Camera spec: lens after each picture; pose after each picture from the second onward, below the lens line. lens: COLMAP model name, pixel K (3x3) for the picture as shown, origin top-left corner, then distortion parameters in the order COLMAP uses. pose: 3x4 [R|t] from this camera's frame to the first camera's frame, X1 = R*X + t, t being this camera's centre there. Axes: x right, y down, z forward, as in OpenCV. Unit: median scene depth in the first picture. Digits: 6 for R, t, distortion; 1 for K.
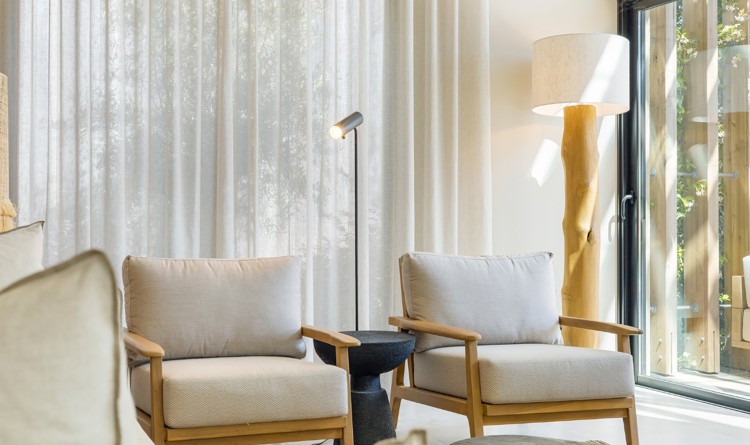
lens RADIAL K [[1078.5, 0, 375.0], [0, 1078.5, 222.5], [0, 0, 1]] dist [-0.009081, -0.077812]
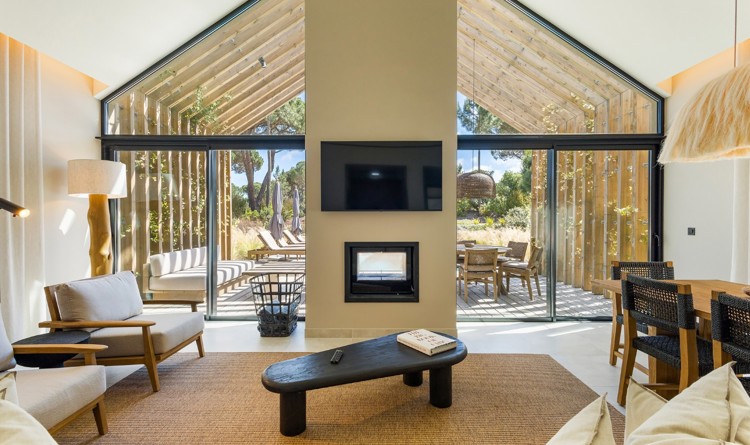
lens RADIAL K [[345.0, 0, 385.5], [0, 345.0, 224.1], [0, 0, 1]] dist [-0.001183, -0.000093]
pose [[0.362472, -0.011488, 0.931924, -0.231286], [0.008799, 0.999922, 0.008904, -0.052704], [-0.931953, 0.004973, 0.362545, 0.251775]]
